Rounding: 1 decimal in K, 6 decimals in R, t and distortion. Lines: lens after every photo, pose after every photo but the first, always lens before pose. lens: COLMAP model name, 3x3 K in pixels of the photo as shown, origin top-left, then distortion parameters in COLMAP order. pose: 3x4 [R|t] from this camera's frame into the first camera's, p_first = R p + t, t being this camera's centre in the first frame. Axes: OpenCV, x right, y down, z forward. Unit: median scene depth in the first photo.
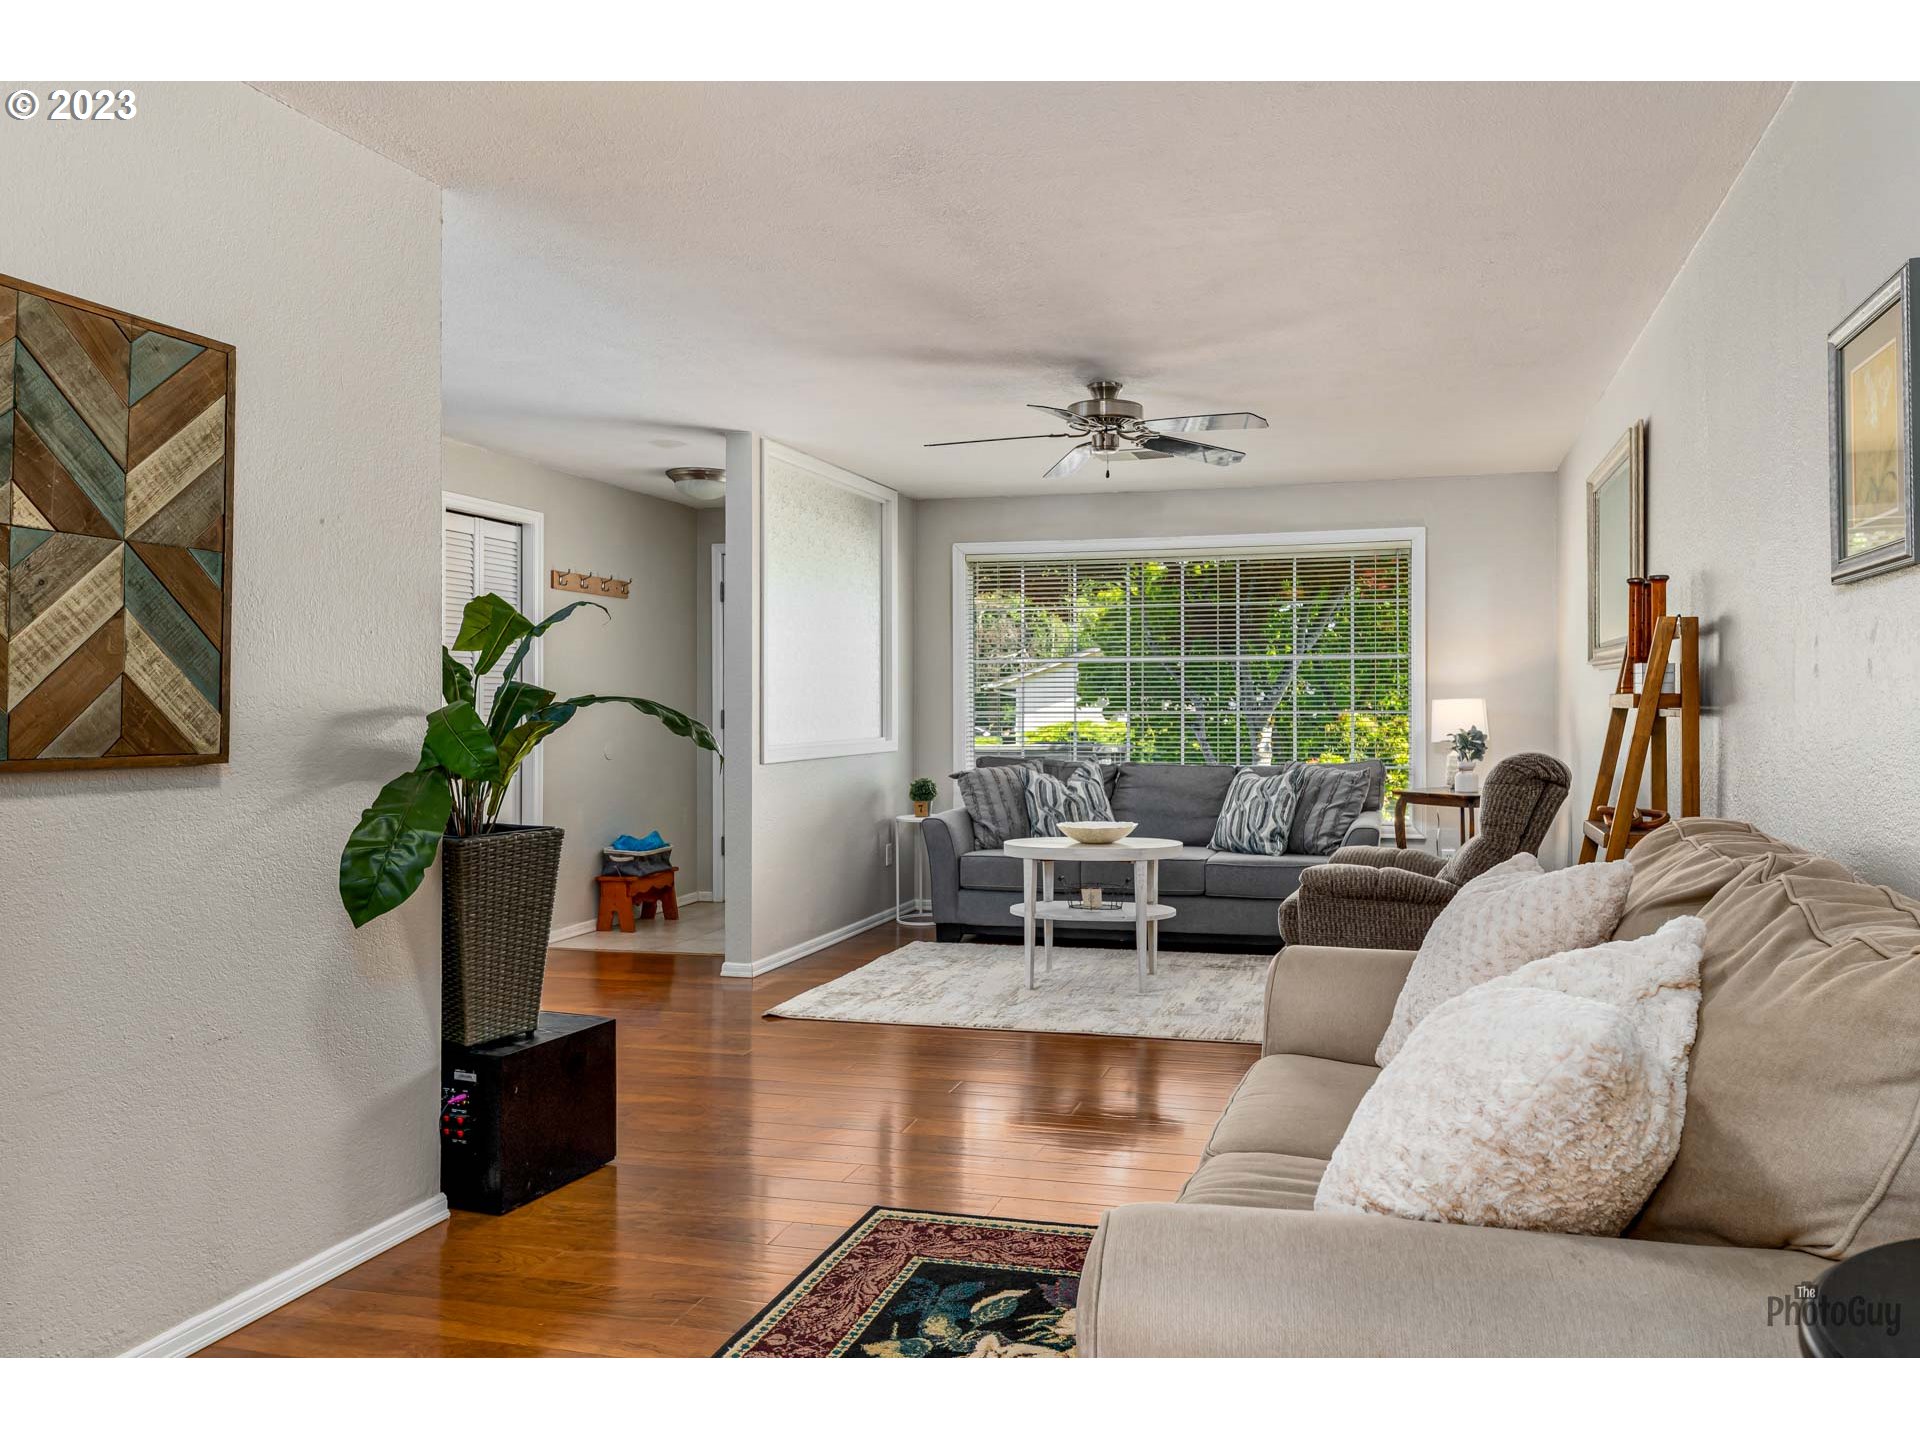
lens RADIAL K [[1301.9, 0, 960.0], [0, 1301.9, 720.0], [0, 0, 1]] dist [-0.006087, -0.000657]
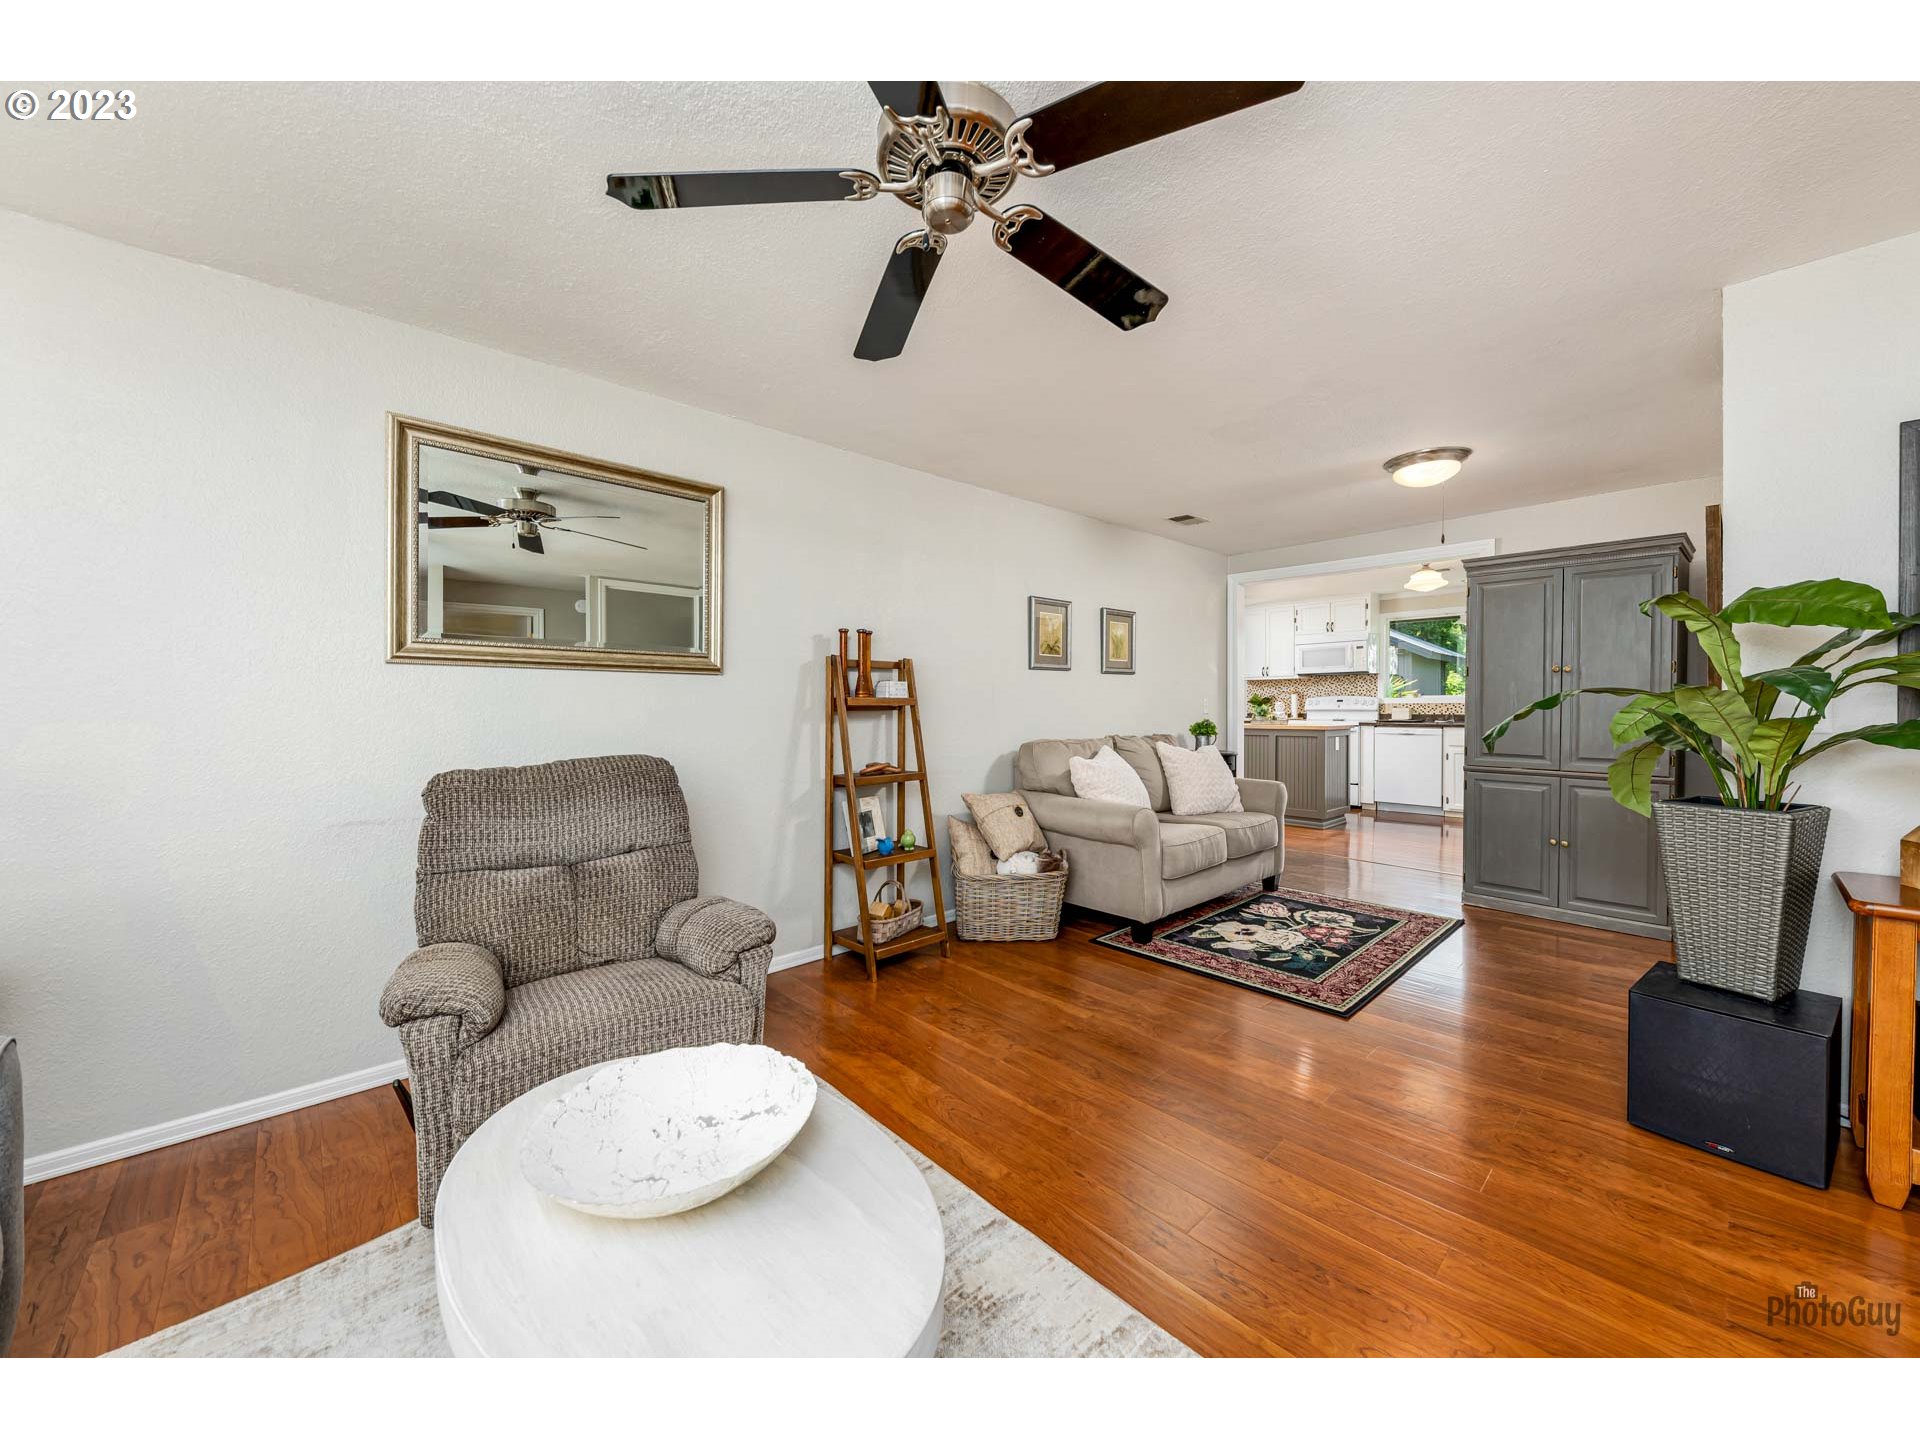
lens RADIAL K [[758.1, 0, 960.0], [0, 758.1, 720.0], [0, 0, 1]] dist [0.001467, -0.000217]
pose [[-0.895622, -0.007316, 0.444756, -0.022276], [0.005038, 0.999634, 0.026588, -0.007840], [-0.444788, 0.026054, -0.895257, 0.890625]]
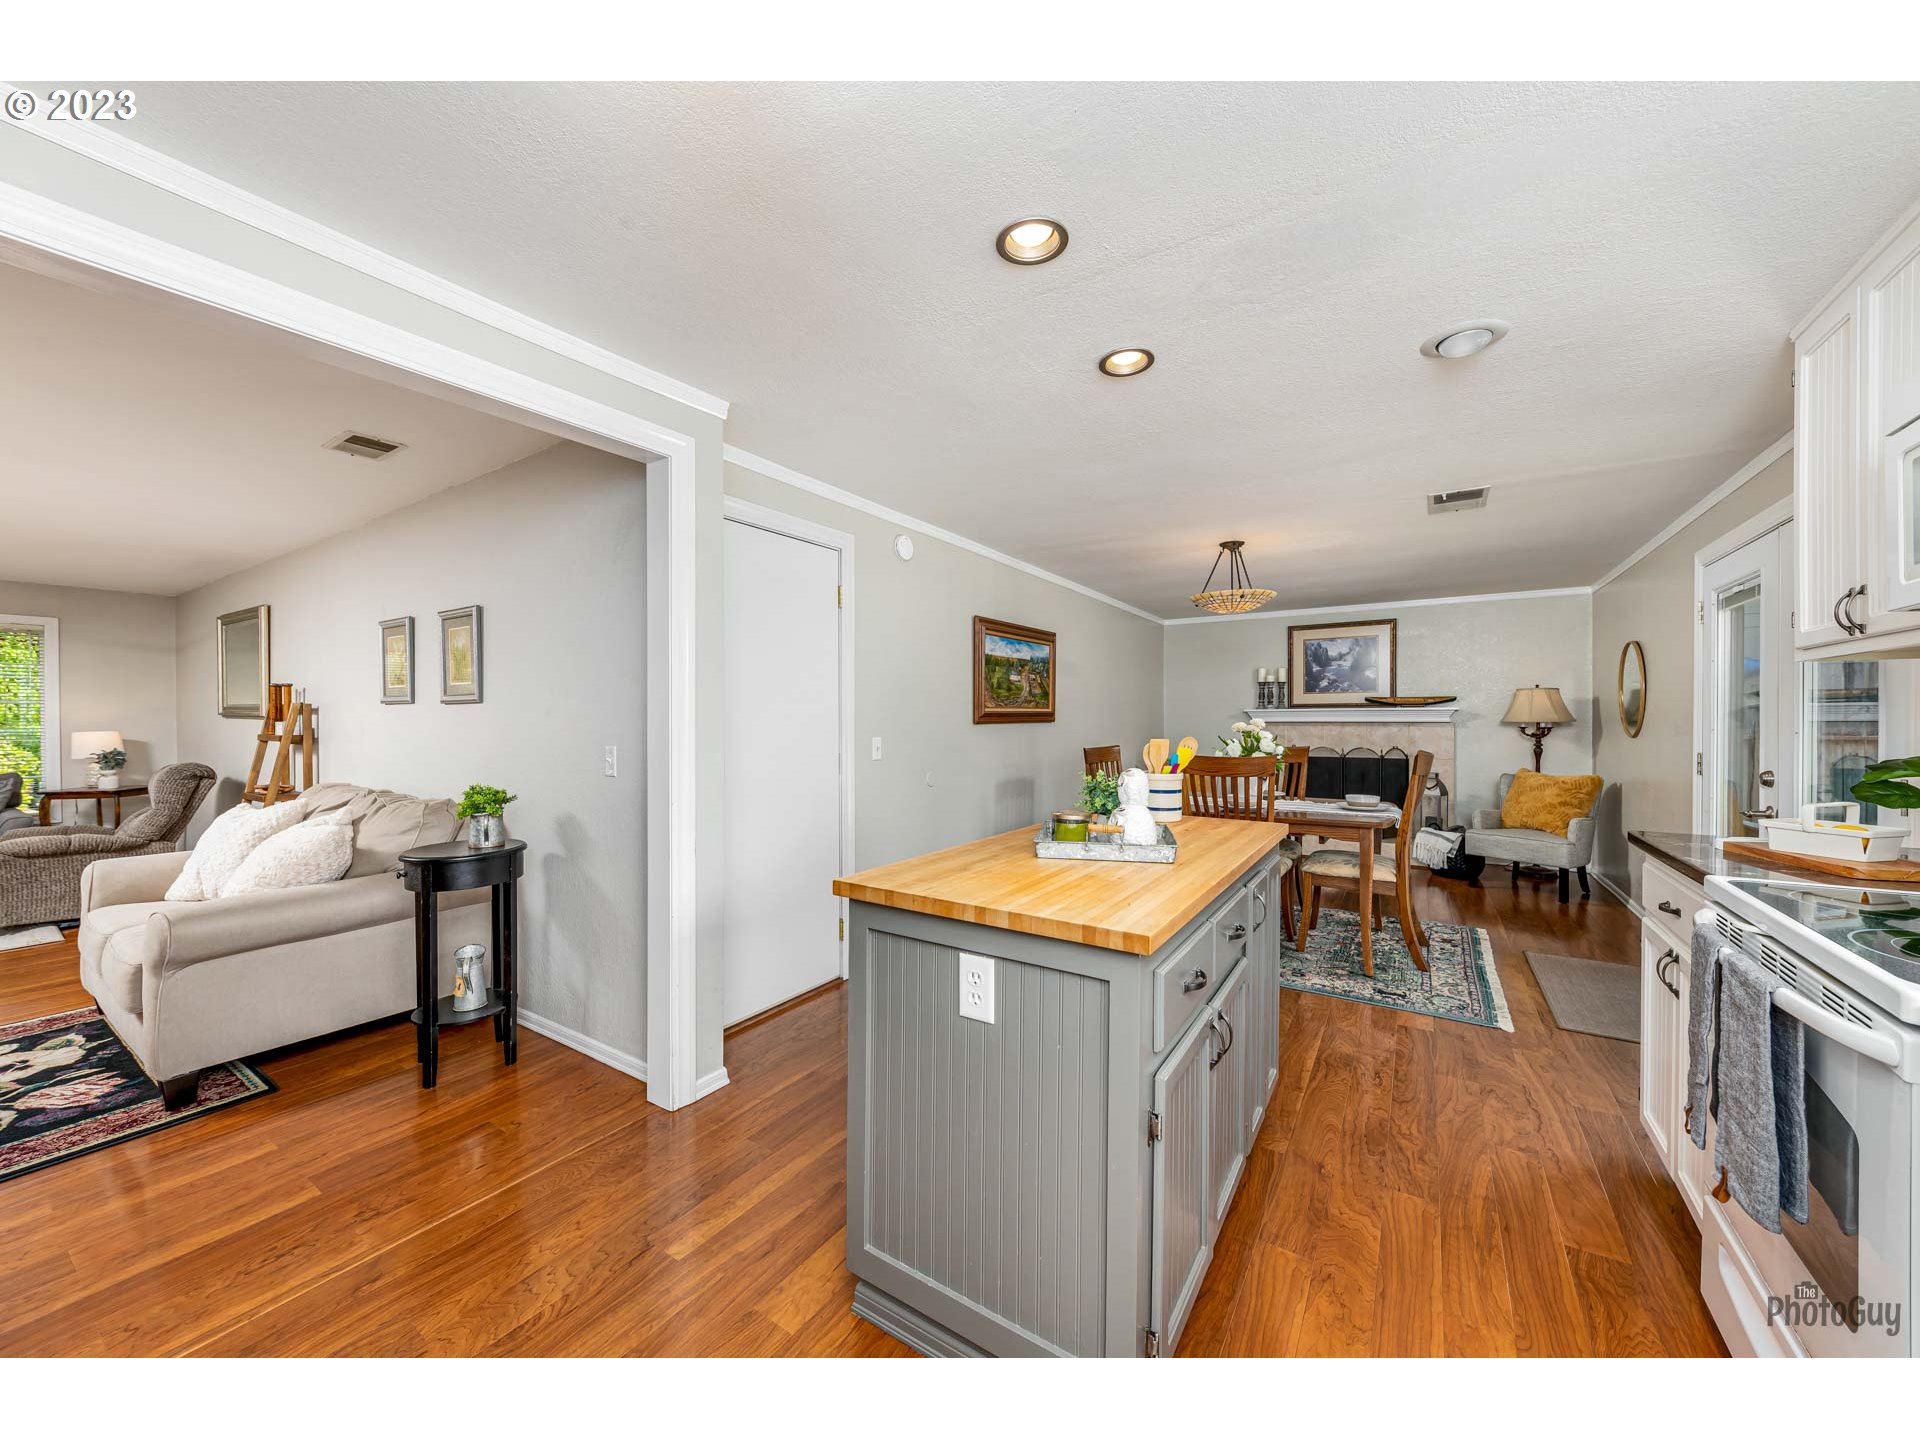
lens RADIAL K [[707.9, 0, 958.3], [0, 707.9, 730.8], [0, 0, 1]] dist [0.001183, -0.000030]
pose [[0.250166, -0.006821, 0.968179, -0.197374], [0.006417, 0.999965, 0.005387, -0.014248], [-0.968182, 0.004865, 0.250201, -0.247111]]
